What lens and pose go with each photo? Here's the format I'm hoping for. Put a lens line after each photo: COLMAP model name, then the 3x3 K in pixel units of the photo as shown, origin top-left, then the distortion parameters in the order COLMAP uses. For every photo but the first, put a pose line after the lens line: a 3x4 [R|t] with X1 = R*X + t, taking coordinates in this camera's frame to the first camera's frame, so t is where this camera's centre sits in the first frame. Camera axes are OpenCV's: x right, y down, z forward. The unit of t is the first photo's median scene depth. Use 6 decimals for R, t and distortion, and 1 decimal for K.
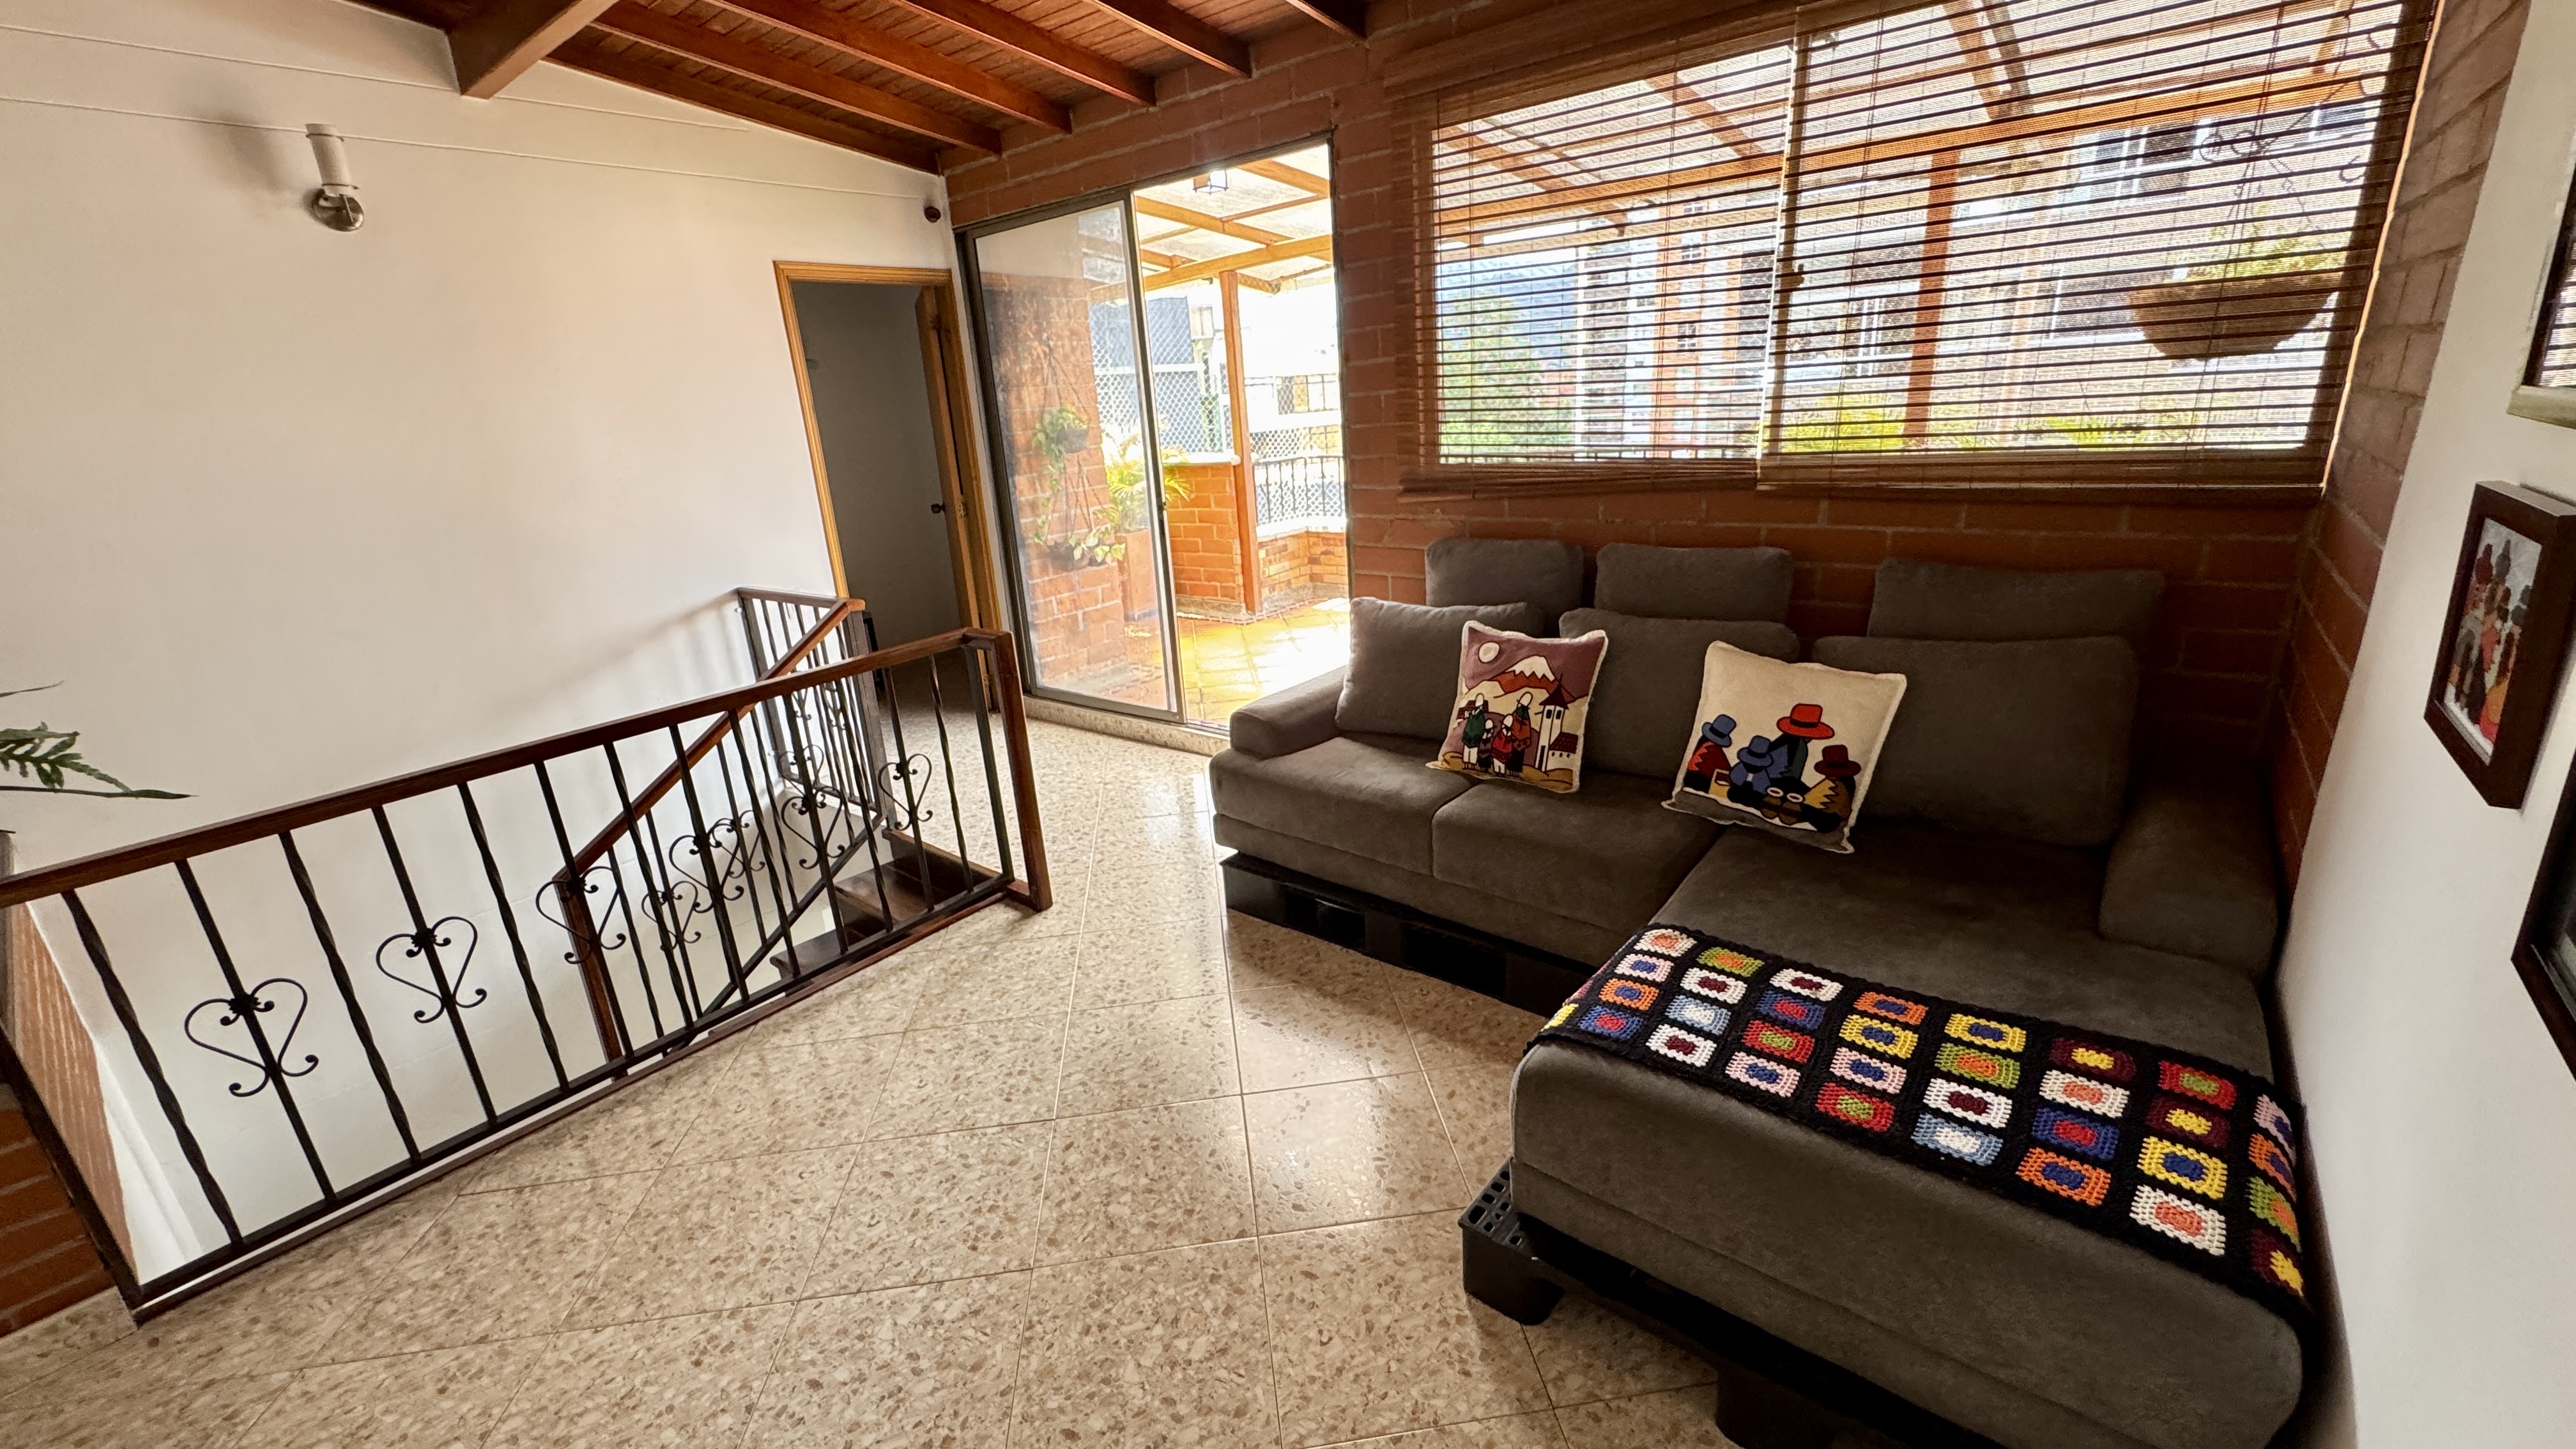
lens RADIAL K [[1031.5, 0, 1294.4], [0, 1031.5, 724.9], [0, 0, 1]] dist [-0.002394, 0.000190]
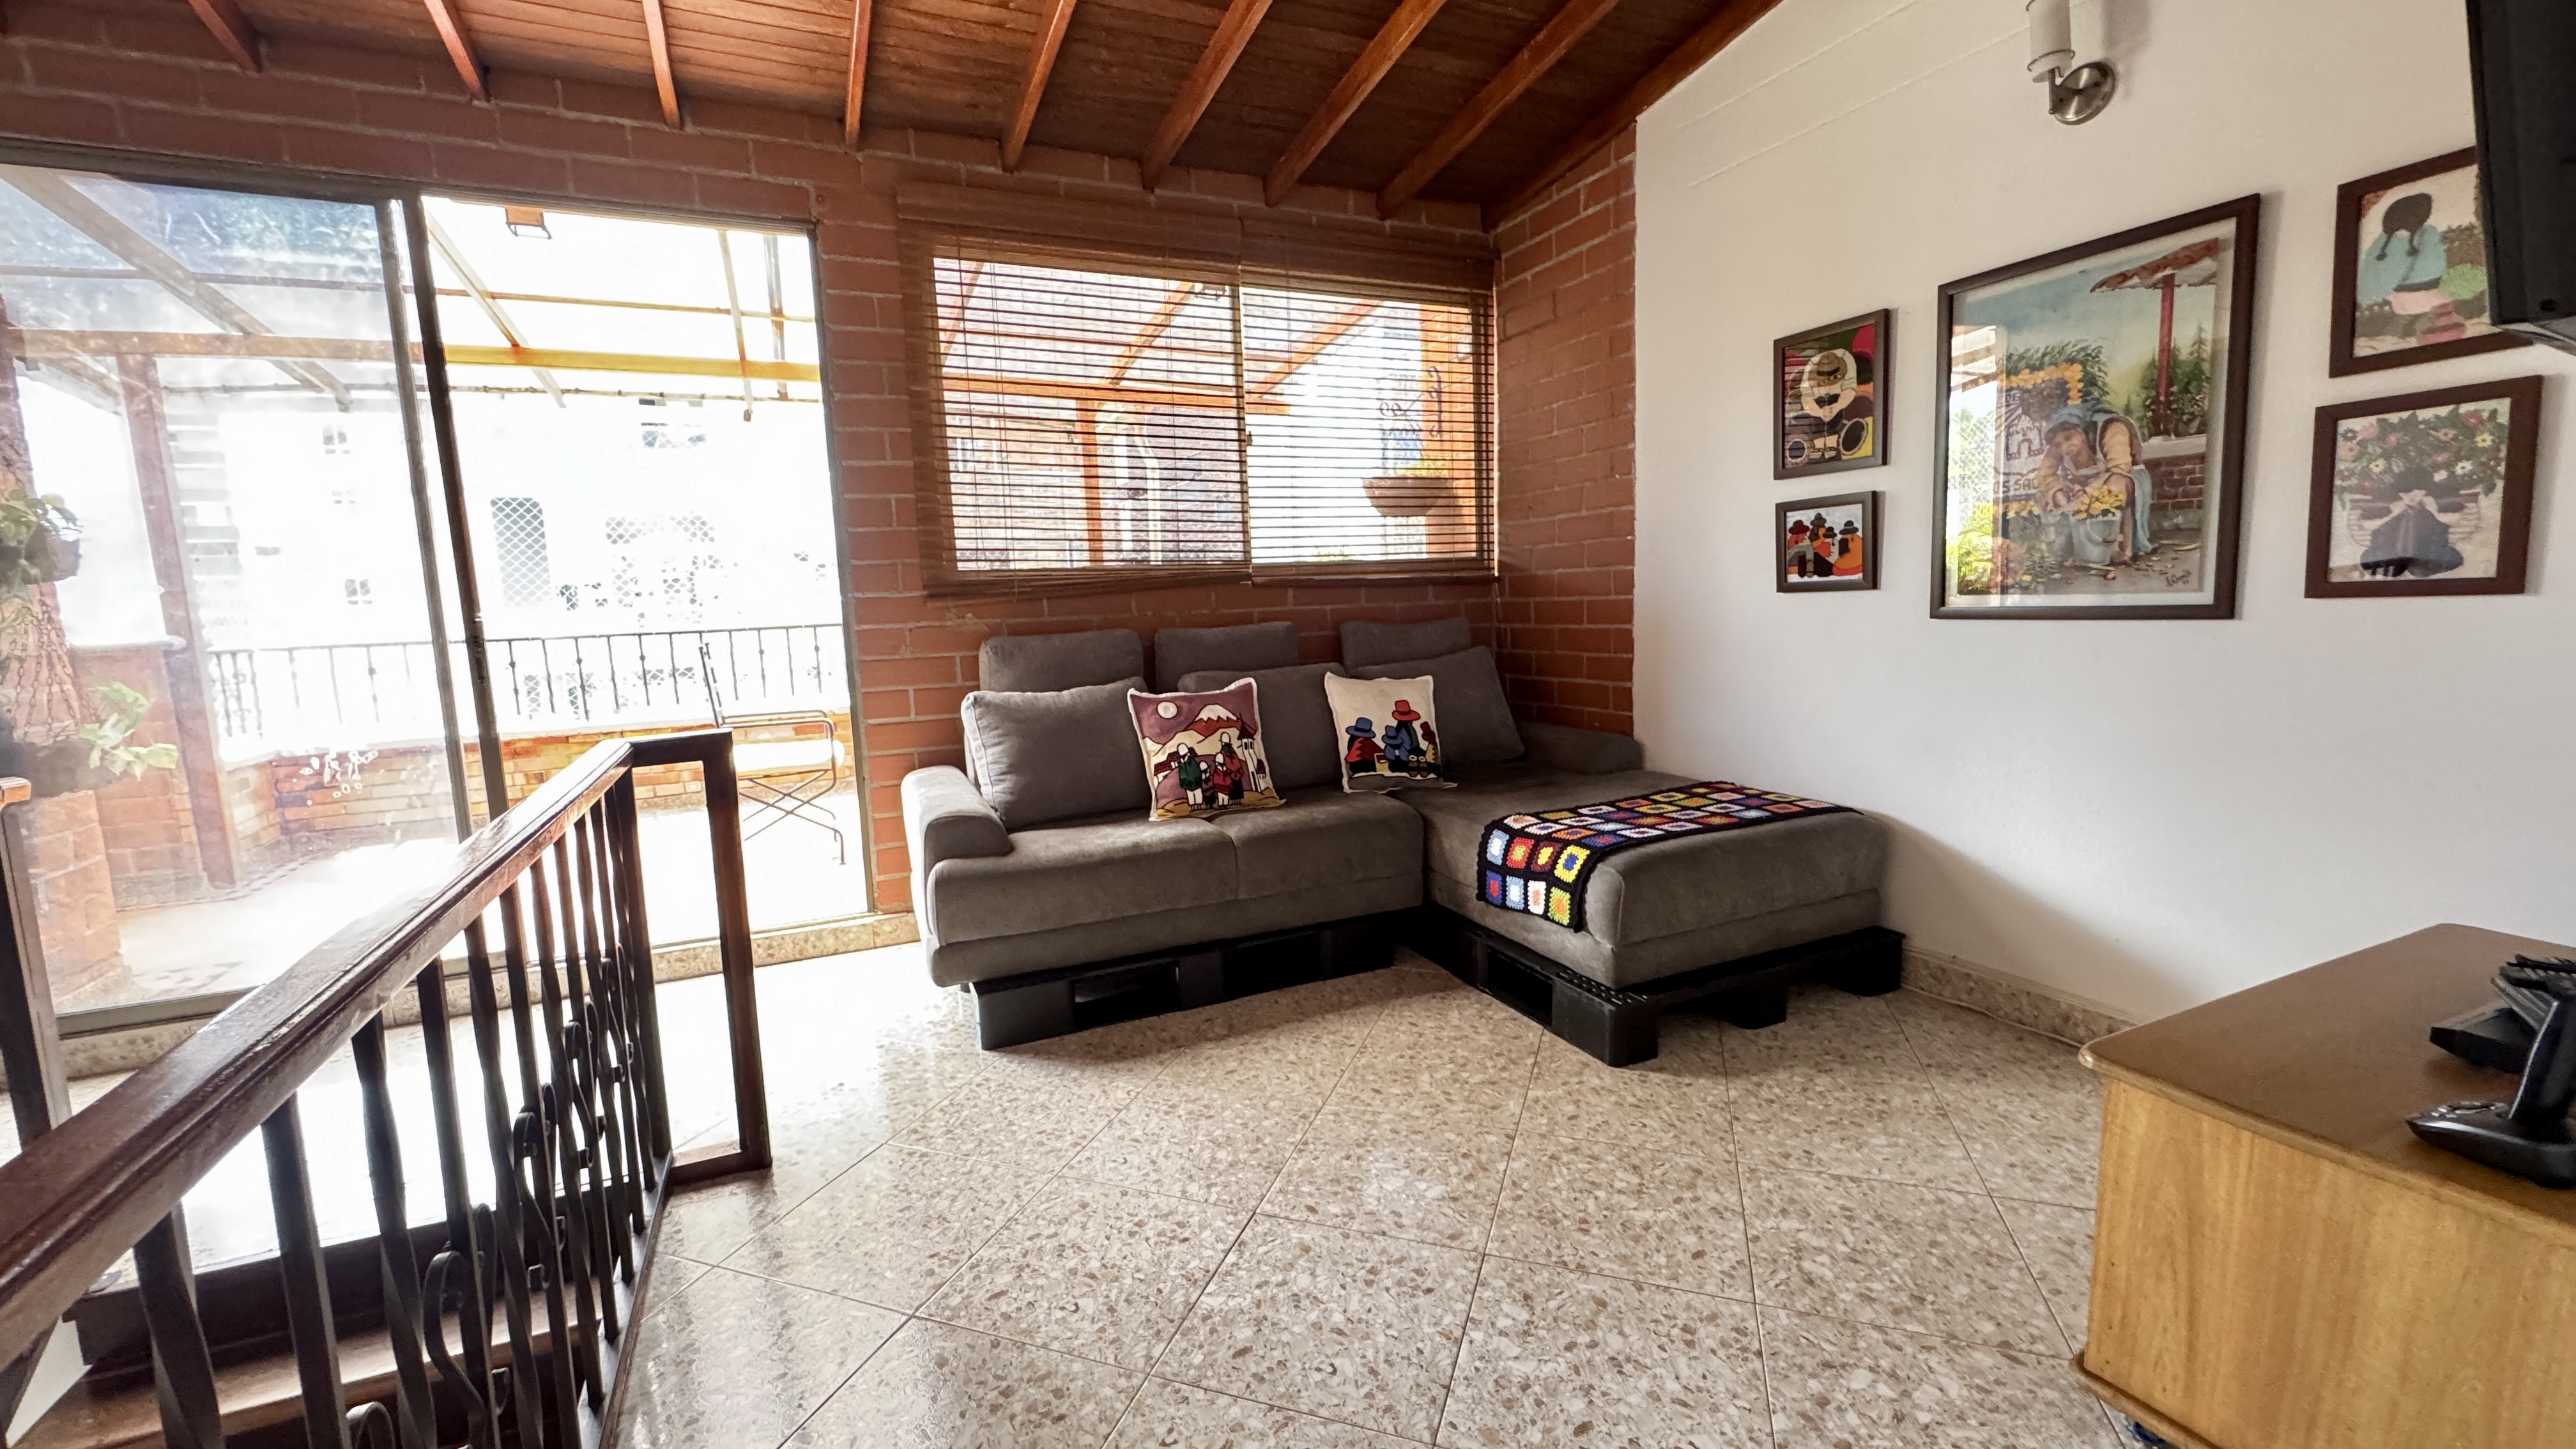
lens RADIAL K [[1031.5, 0, 1290.6], [0, 1031.5, 722.0], [0, 0, 1]] dist [-0.002394, 0.000190]
pose [[0.448820, -0.063995, 0.891328, -0.774309], [0.284308, 0.955831, -0.074535, 0.065200], [-0.847189, 0.286864, 0.447191, 0.415284]]
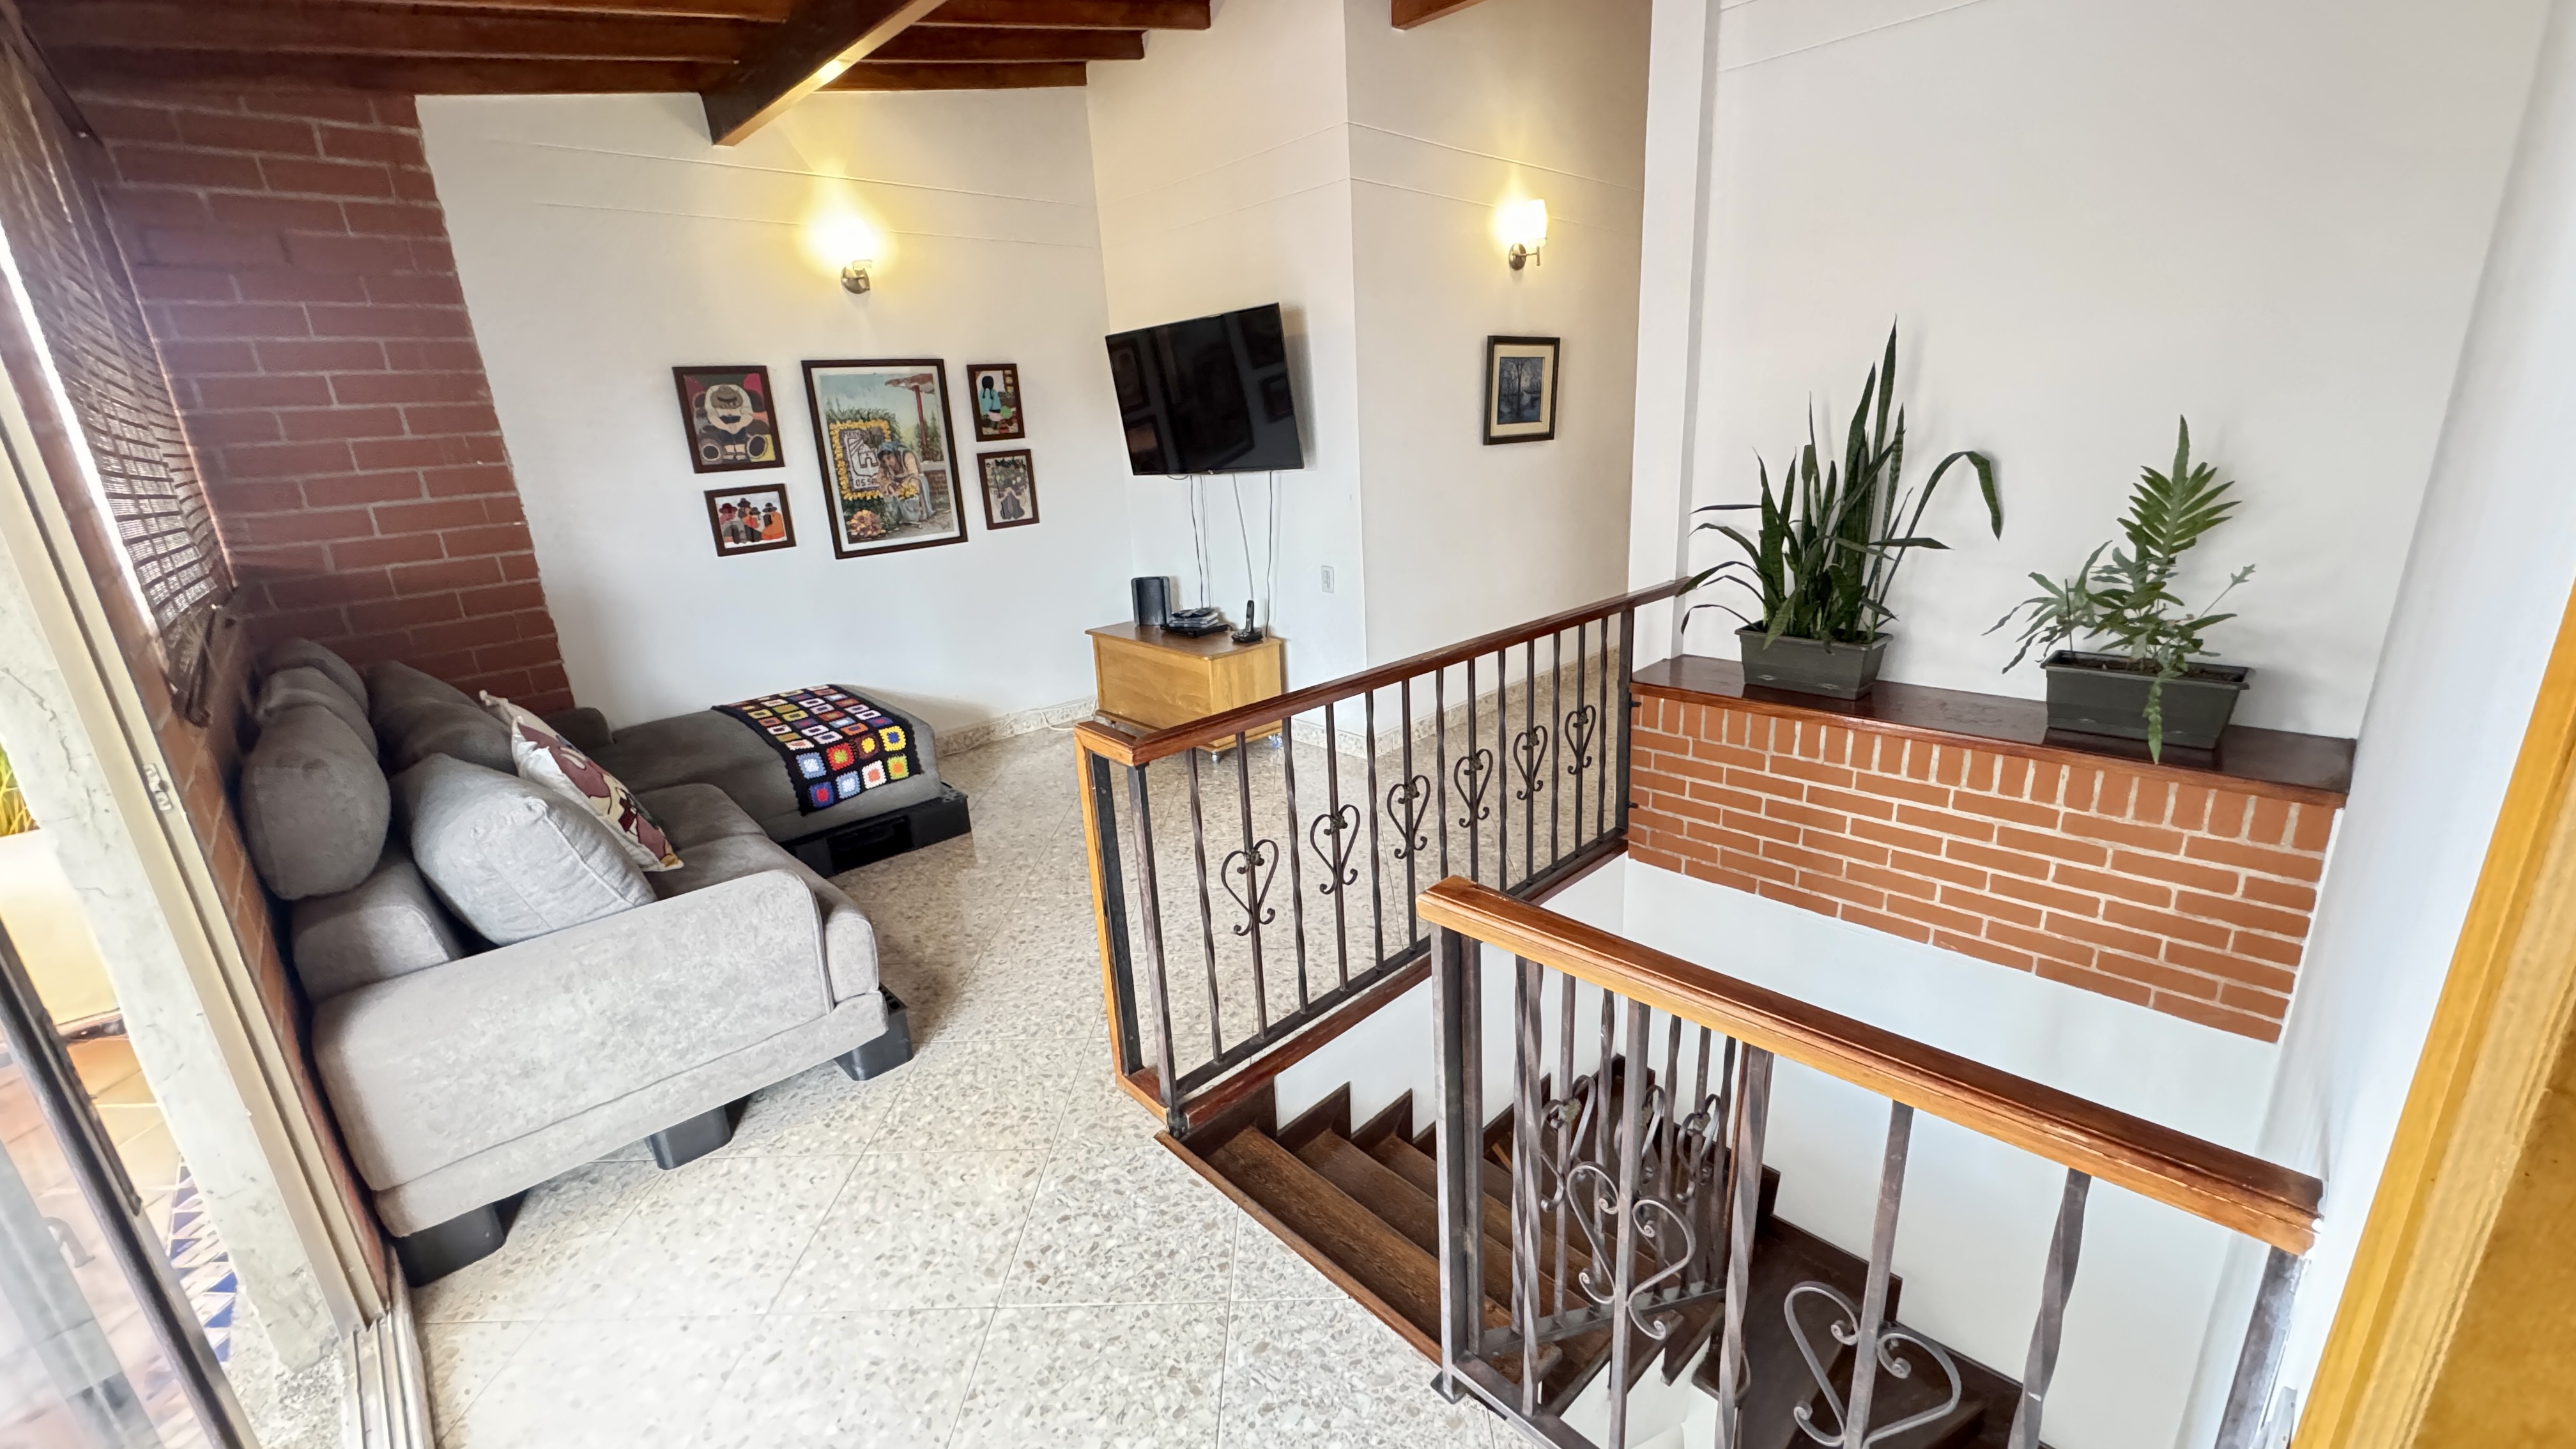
lens RADIAL K [[1031.5, 0, 1288.8], [0, 1031.5, 729.0], [0, 0, 1]] dist [-0.002394, 0.000190]
pose [[-0.983802, 0.063300, 0.167710, -0.602564], [0.148566, 0.811440, 0.565237, -0.531815], [-0.100307, 0.580998, -0.807701, 1.723012]]
